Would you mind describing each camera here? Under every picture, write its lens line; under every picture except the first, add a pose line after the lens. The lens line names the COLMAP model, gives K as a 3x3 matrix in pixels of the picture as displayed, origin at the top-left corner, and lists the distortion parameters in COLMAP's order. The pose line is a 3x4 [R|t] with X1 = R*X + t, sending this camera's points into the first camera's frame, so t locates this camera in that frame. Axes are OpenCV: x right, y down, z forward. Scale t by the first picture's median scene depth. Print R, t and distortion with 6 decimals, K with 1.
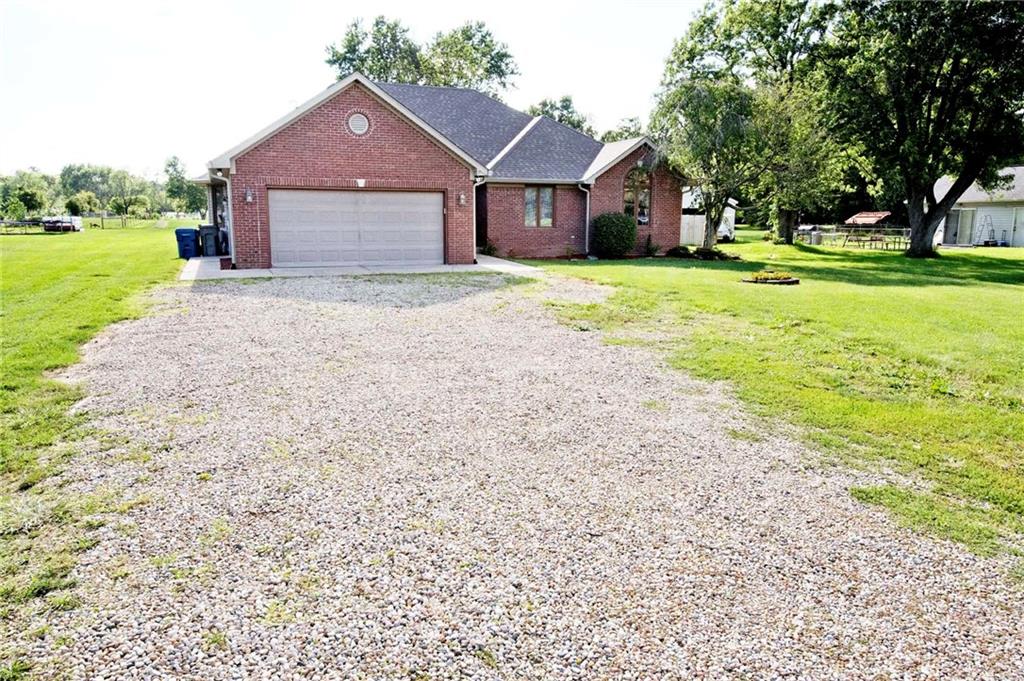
lens RADIAL K [[768.4, 0, 512.0], [0, 768.4, 340.5], [0, 0, 1]] dist [-0.002842, -0.003669]
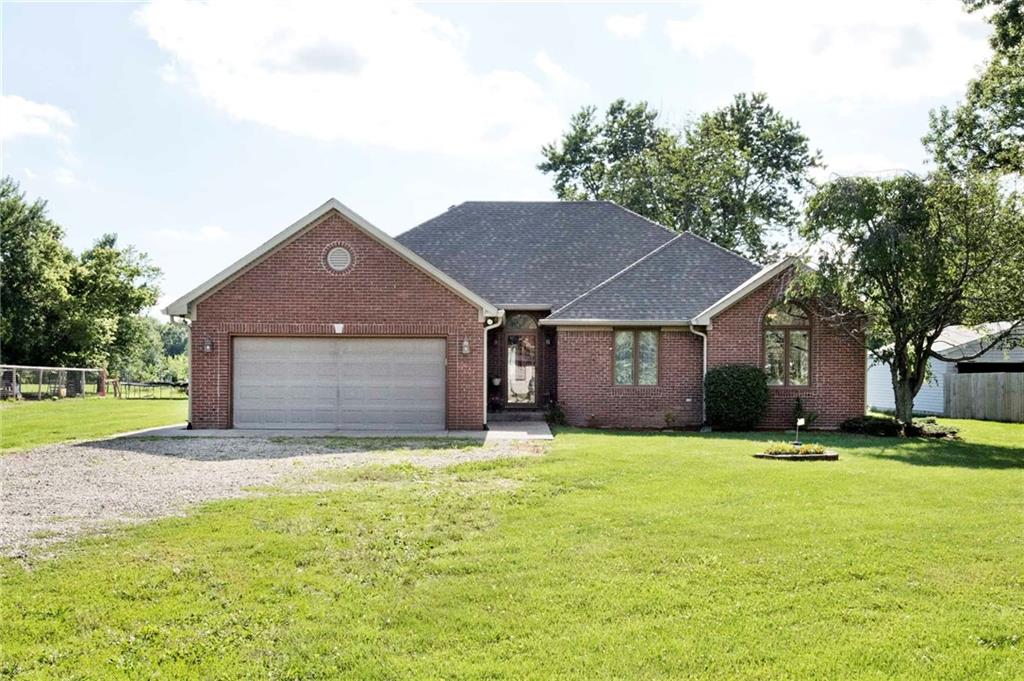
lens RADIAL K [[1283.7, 0, 512.0], [0, 1283.7, 340.5], [0, 0, 1]] dist [-0.010756, 0.015156]
pose [[0.913672, -0.013339, -0.406233, 0.424453], [-0.066470, 0.981102, -0.181715, 0.035699], [0.400980, 0.193030, 0.895519, -0.121405]]
